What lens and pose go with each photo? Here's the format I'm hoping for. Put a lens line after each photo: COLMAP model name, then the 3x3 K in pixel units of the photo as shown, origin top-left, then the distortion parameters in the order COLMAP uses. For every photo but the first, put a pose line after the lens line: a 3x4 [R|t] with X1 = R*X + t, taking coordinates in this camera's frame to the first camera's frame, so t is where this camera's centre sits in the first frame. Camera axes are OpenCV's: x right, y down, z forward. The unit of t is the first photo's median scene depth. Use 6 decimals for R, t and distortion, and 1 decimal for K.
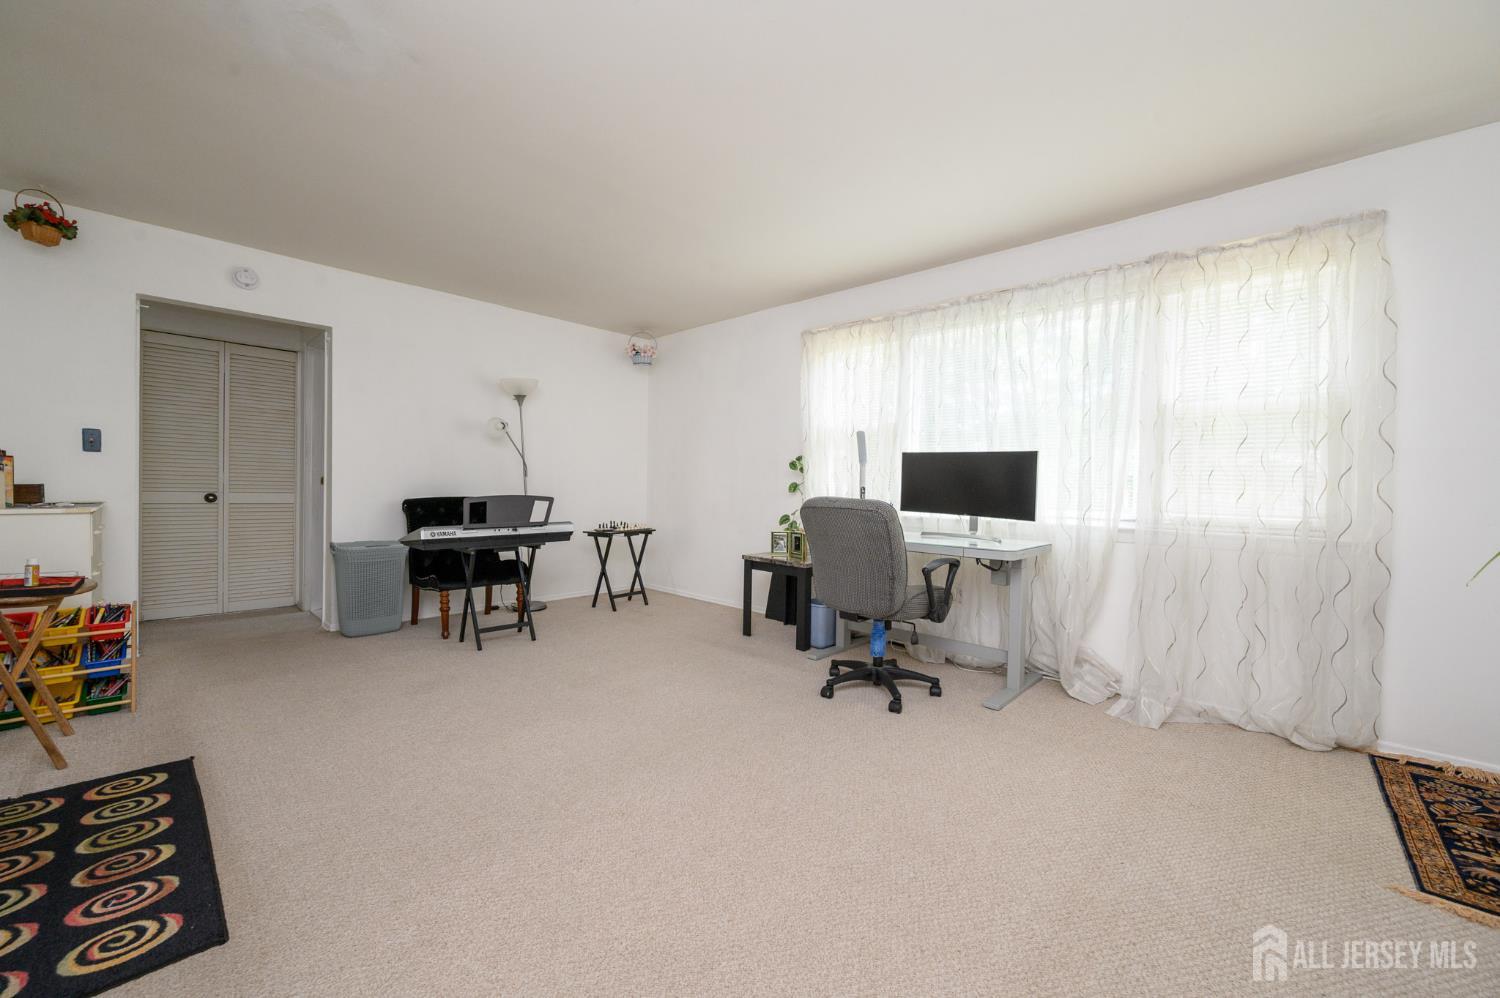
lens RADIAL K [[591.5, 0, 752.7], [0, 591.5, 495.0], [0, 0, 1]] dist [-0.002365, 0.000648]
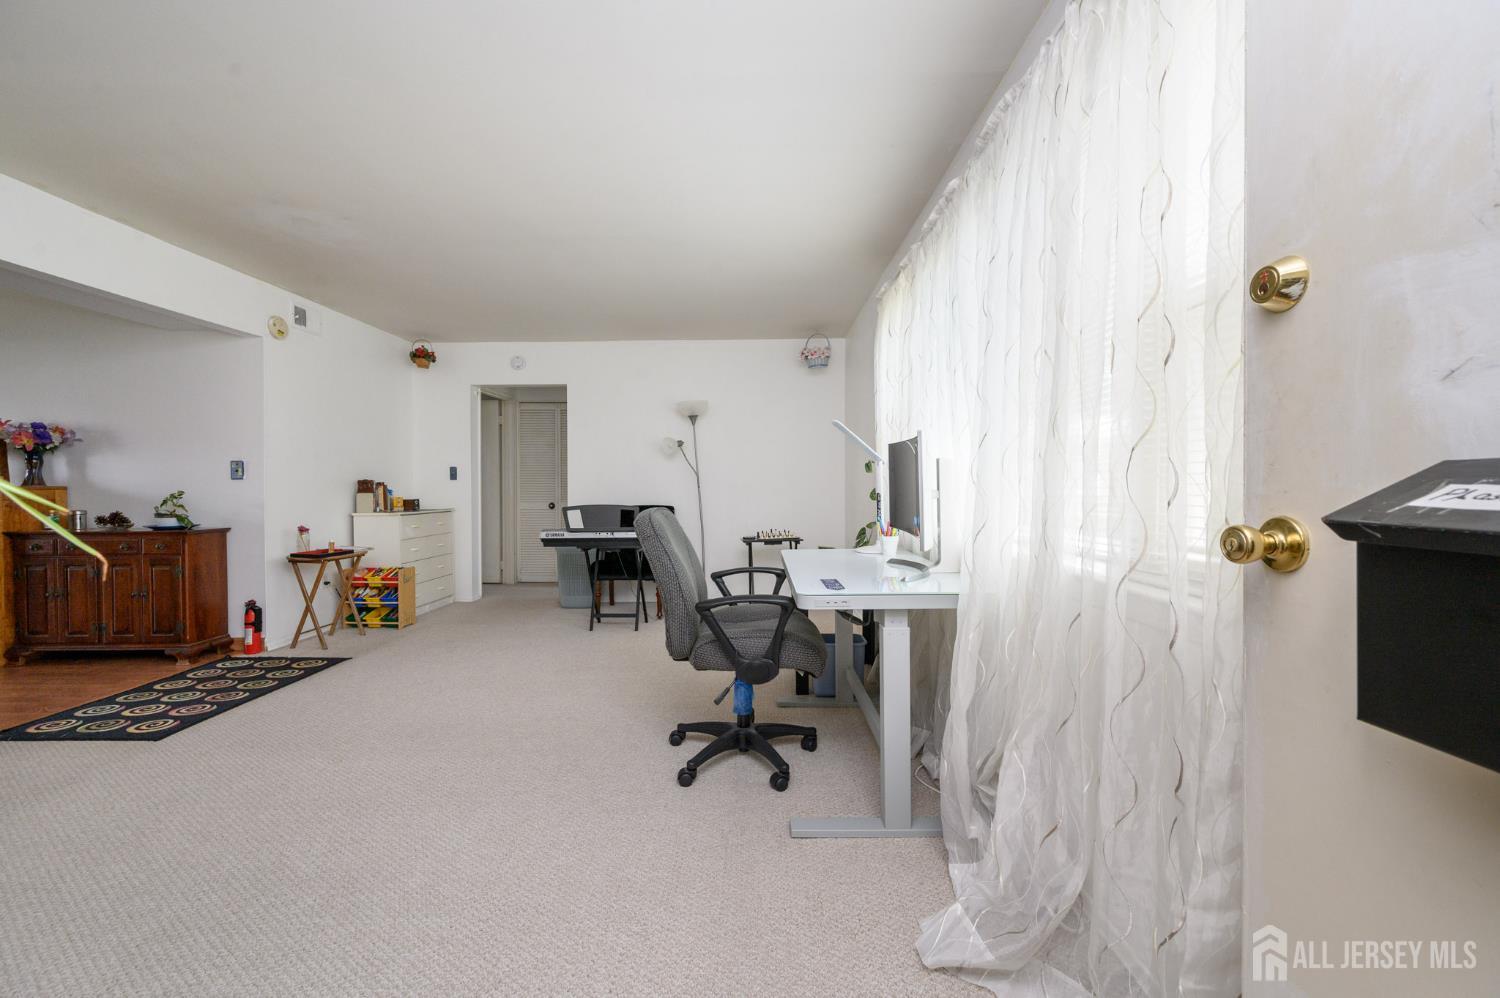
lens RADIAL K [[591.5, 0, 738.7], [0, 591.5, 492.5], [0, 0, 1]] dist [-0.002365, 0.000648]
pose [[0.676391, -0.015398, -0.736381, 0.645140], [0.006046, 0.999864, -0.015354, -0.004003], [0.736518, 0.005933, 0.676392, 0.387589]]
